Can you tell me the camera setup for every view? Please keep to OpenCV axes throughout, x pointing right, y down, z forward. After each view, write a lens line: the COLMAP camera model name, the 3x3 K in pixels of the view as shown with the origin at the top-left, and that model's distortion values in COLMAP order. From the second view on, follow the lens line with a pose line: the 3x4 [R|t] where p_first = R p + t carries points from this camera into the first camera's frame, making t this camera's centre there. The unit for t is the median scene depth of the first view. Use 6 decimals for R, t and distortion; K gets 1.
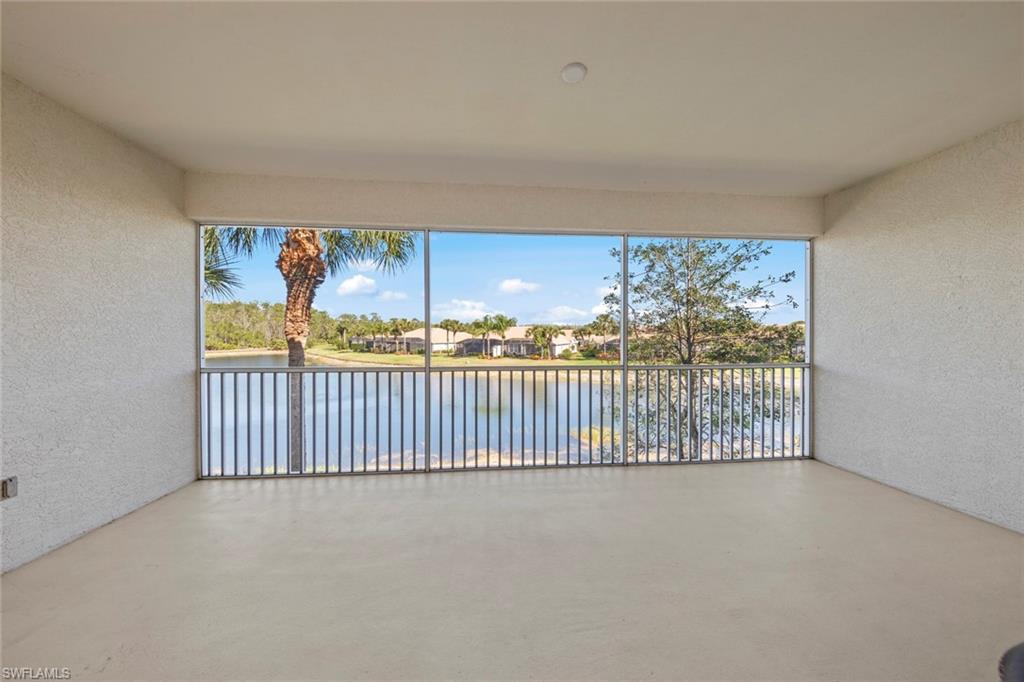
lens RADIAL K [[337.2, 0, 508.0], [0, 337.2, 334.3], [0, 0, 1]] dist [0.023661, -0.000065]
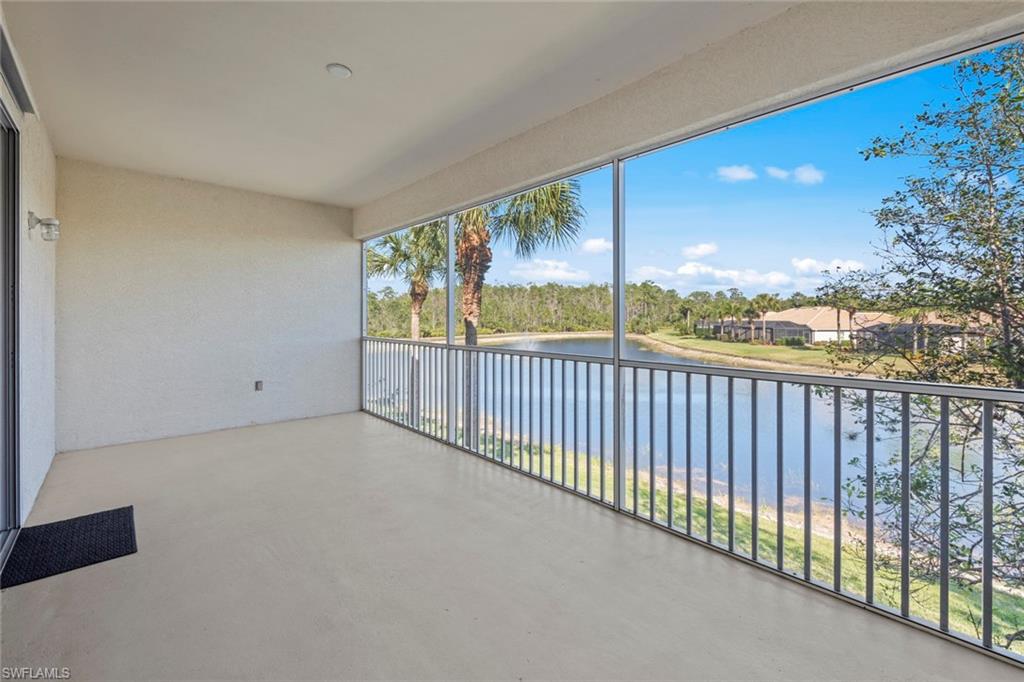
lens RADIAL K [[419.0, 0, 509.4], [0, 419.0, 320.2], [0, 0, 1]] dist [0.008999, -0.001565]
pose [[0.639320, 0.004634, -0.768927, 0.804780], [0.001691, 0.999971, 0.007433, 0.010982], [0.768939, -0.006052, 0.639294, 0.283138]]
